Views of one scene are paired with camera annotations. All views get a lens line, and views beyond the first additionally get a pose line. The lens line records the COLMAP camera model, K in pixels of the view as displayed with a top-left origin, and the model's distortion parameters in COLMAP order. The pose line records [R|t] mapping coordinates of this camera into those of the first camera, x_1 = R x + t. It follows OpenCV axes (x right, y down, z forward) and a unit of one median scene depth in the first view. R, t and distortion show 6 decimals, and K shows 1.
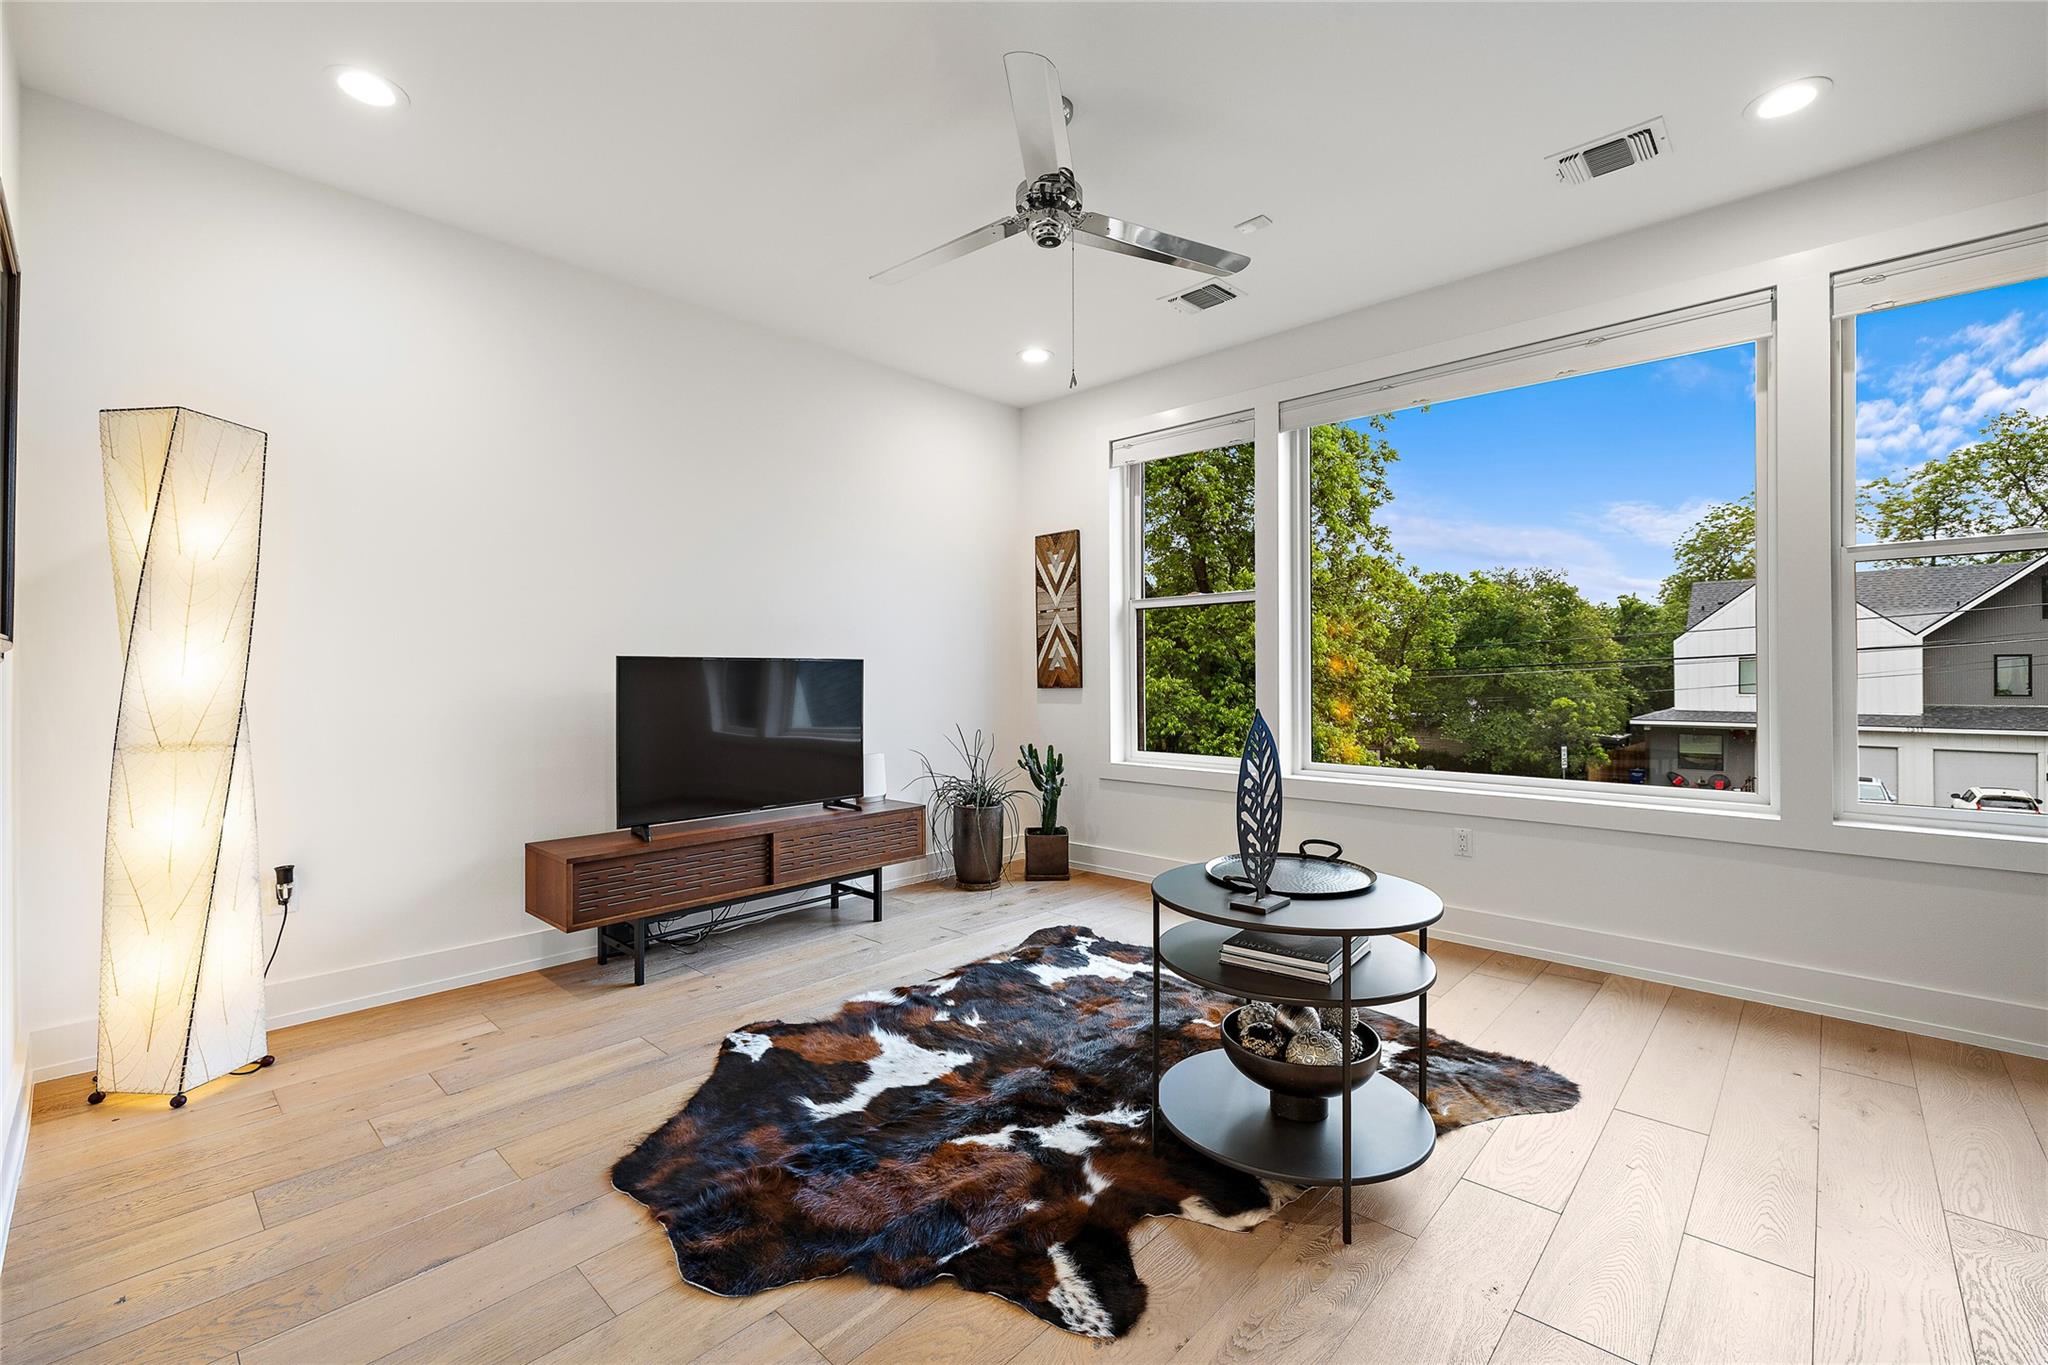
lens RADIAL K [[874.3, 0, 1014.8], [0, 874.3, 680.5], [0, 0, 1]] dist [0.003784, 0.000228]
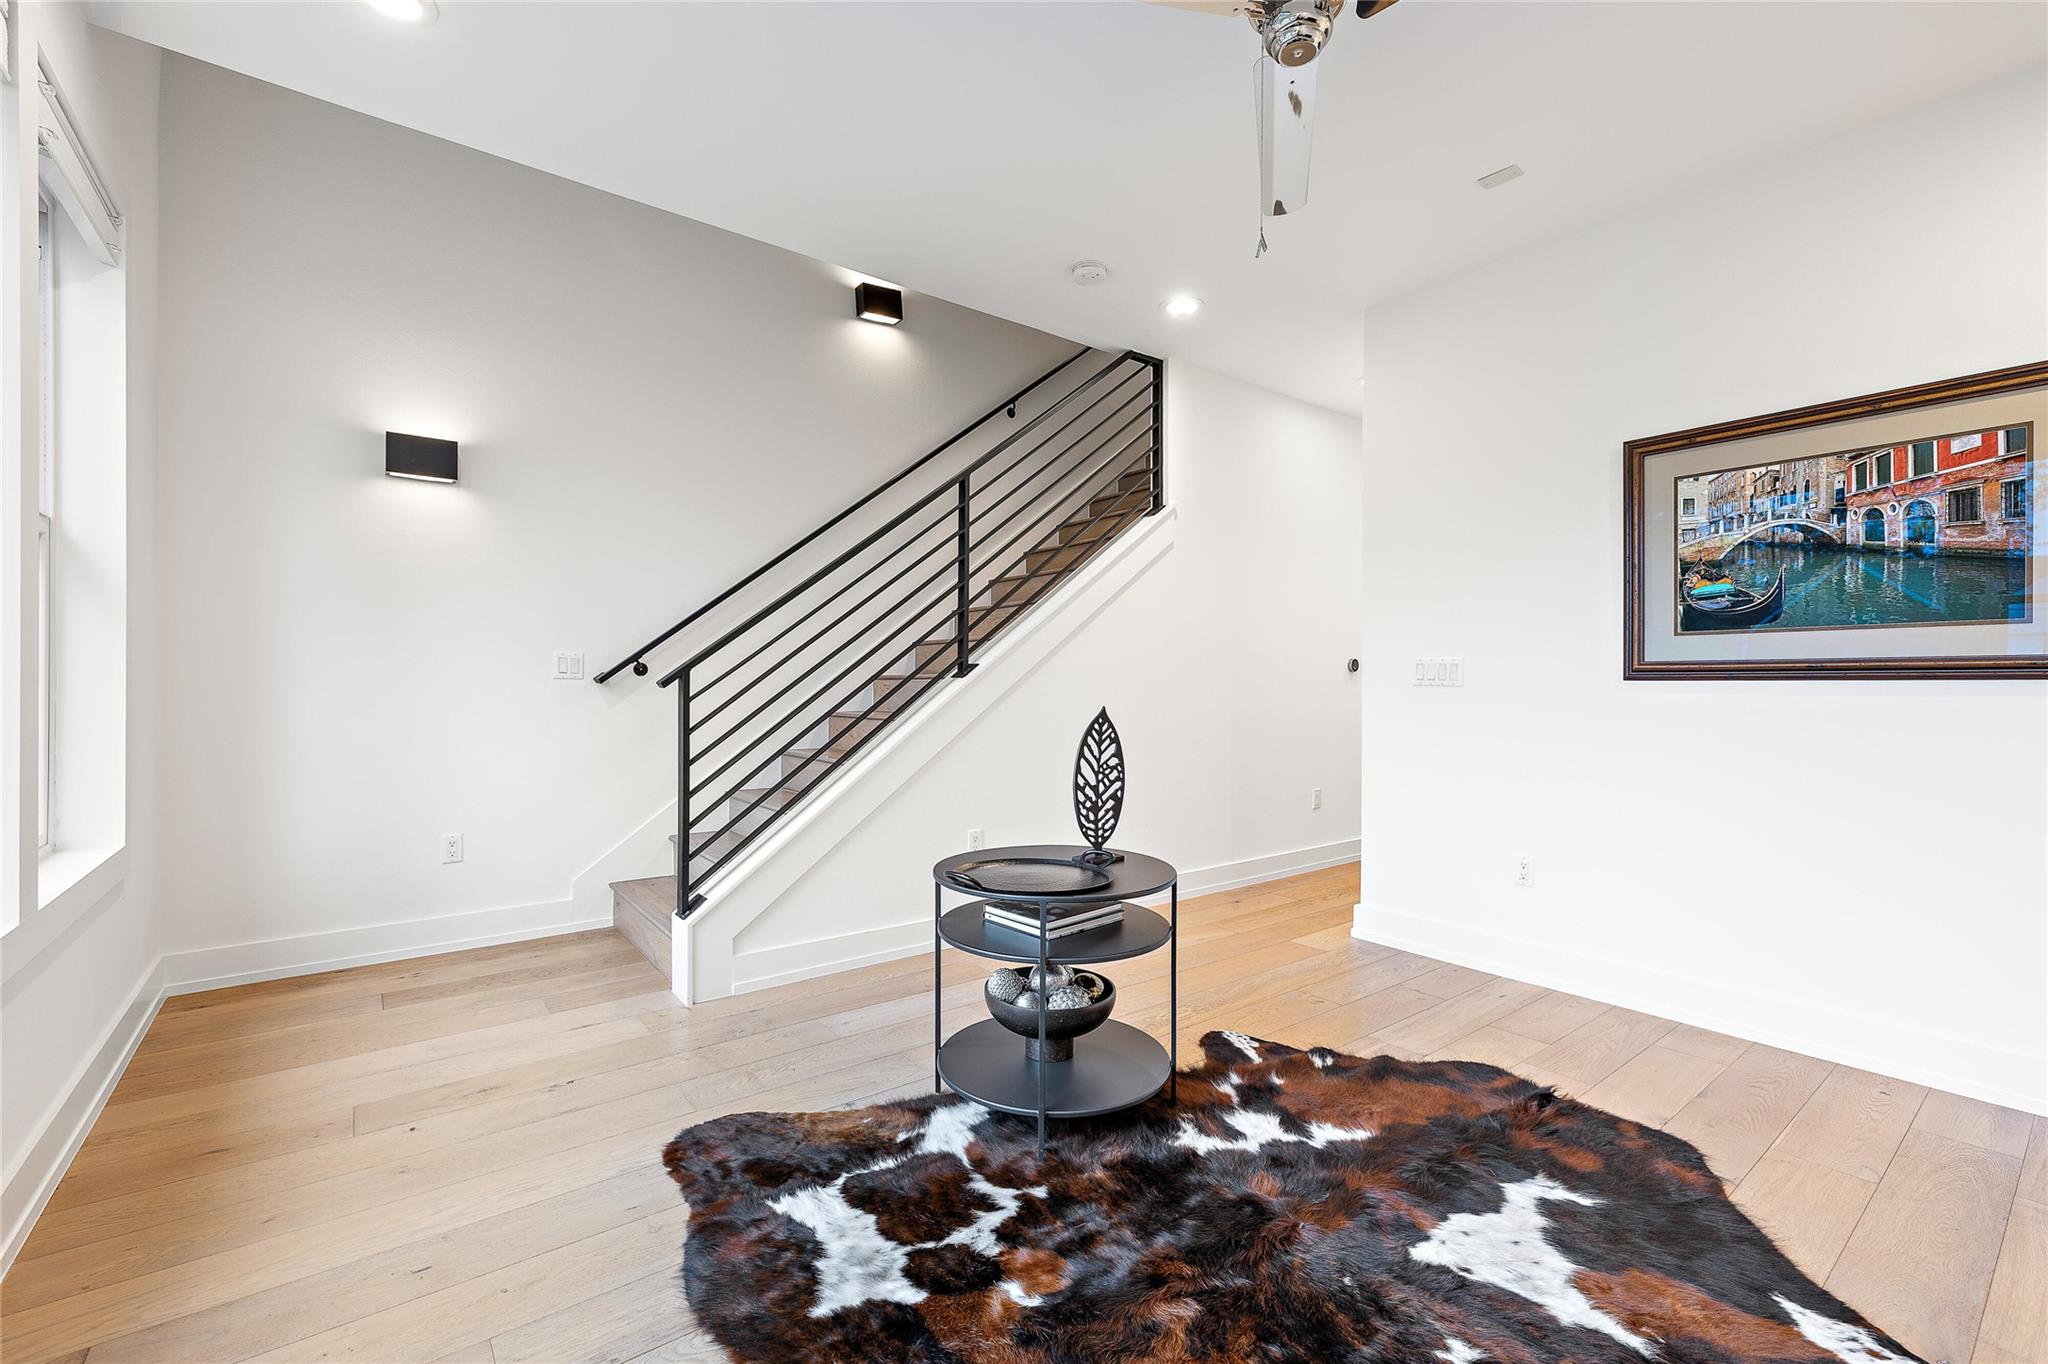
lens RADIAL K [[866.7, 0, 1031.1], [0, 866.7, 683.8], [0, 0, 1]] dist [0.000255, 0.000433]
pose [[-0.988866, -0.004421, 0.148744, 0.129765], [-0.003070, 0.999952, 0.009316, -0.008889], [-0.148778, 0.008756, -0.988832, 1.543063]]
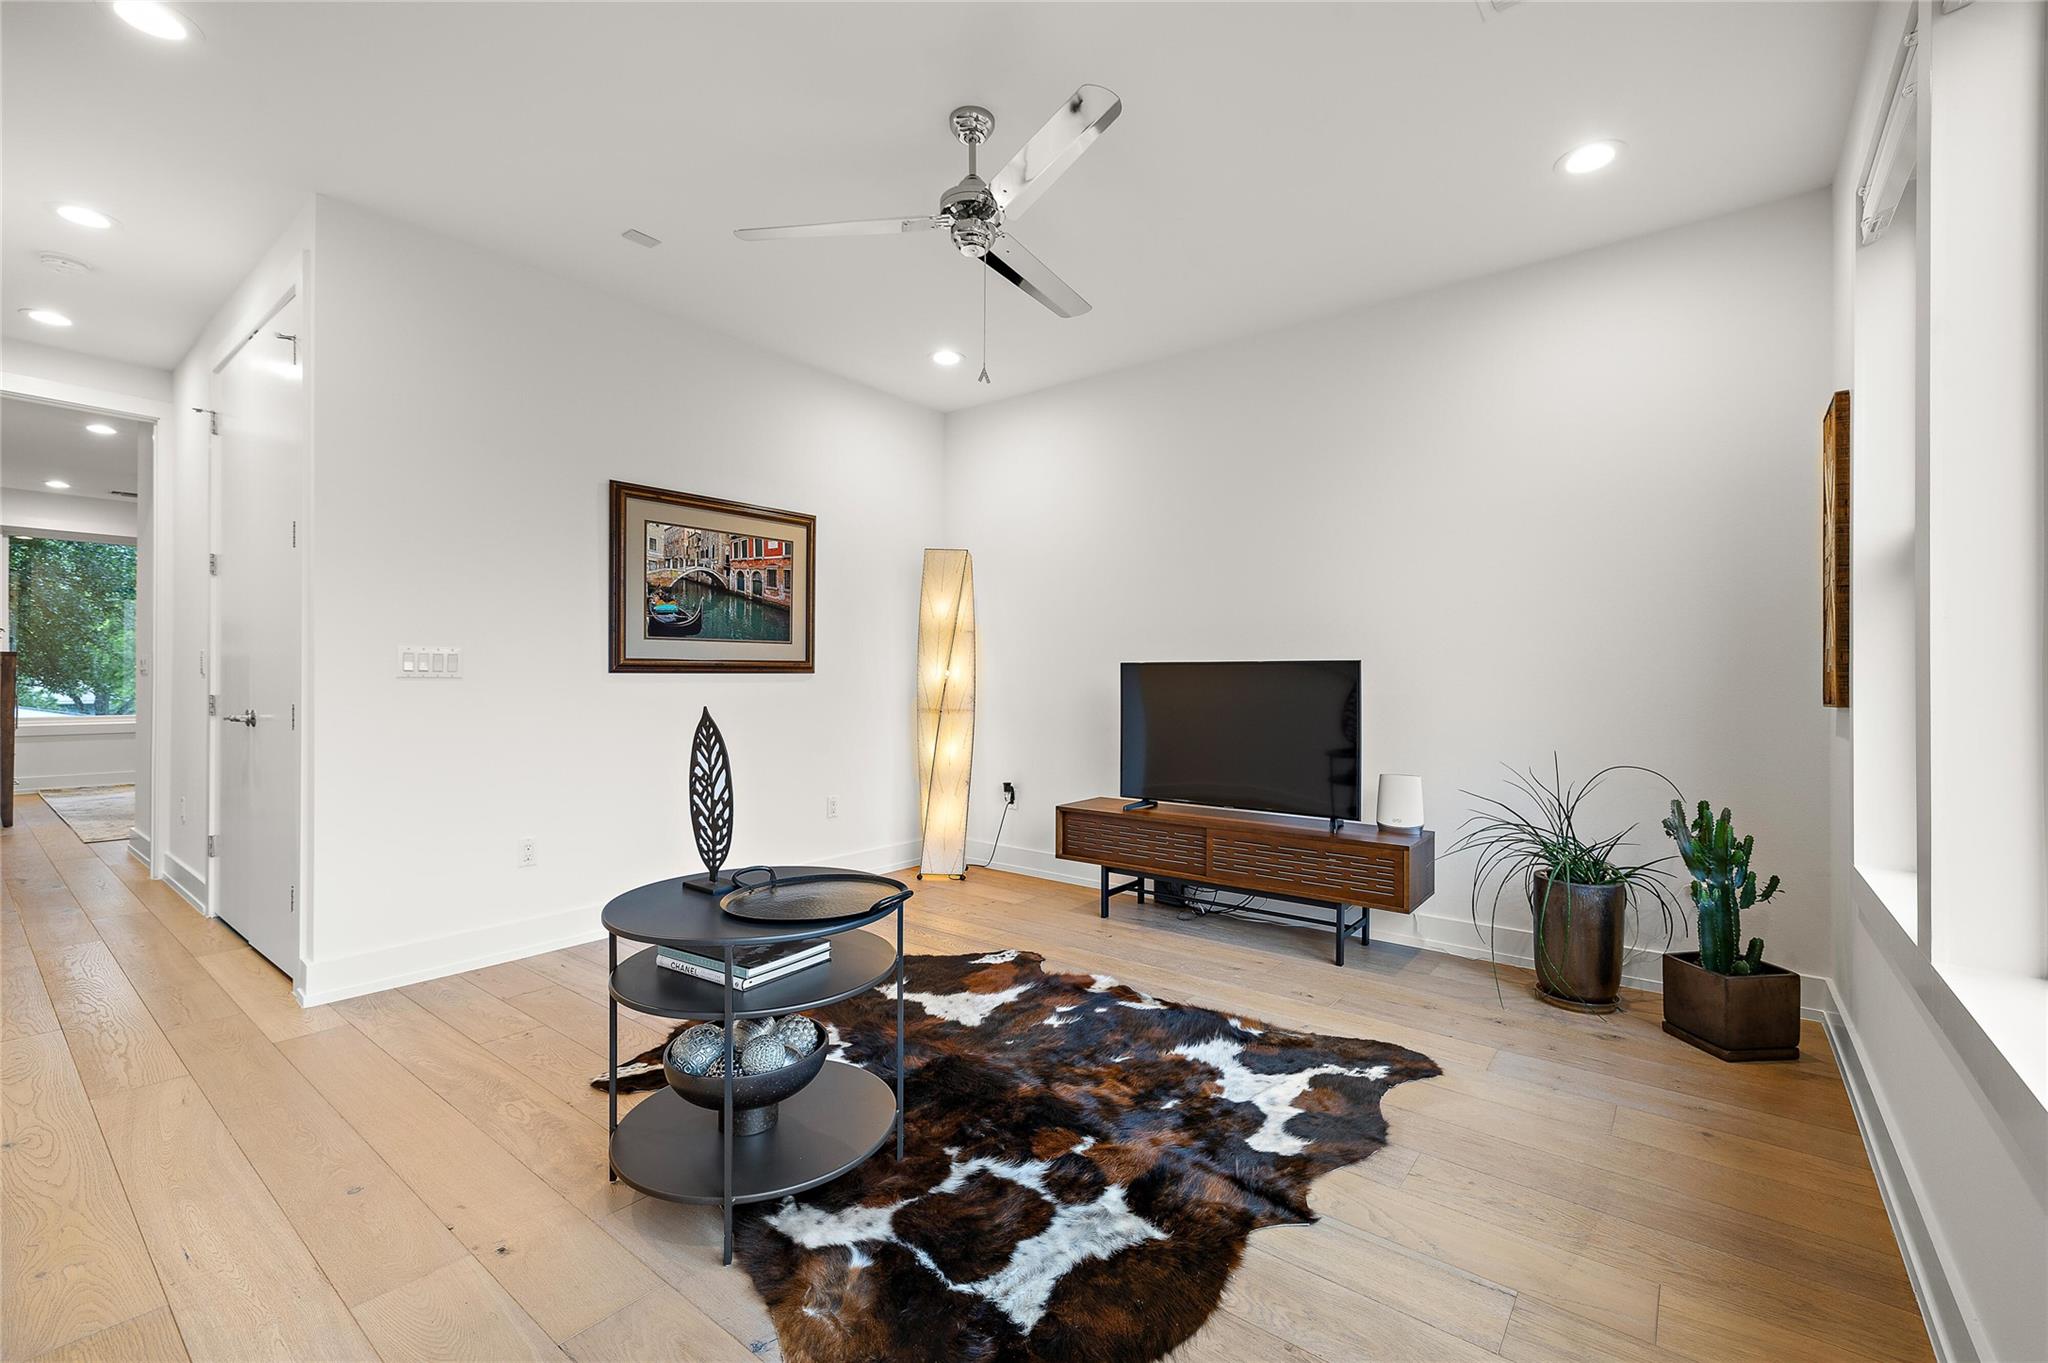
lens RADIAL K [[860.5, 0, 1019.9], [0, 860.5, 674.0], [0, 0, 1]] dist [-0.002204, -0.000086]
pose [[0.082245, -0.001112, -0.996612, 0.940946], [-0.011126, 0.999936, -0.002034, -0.008076], [0.996550, 0.011256, 0.082227, 0.877030]]
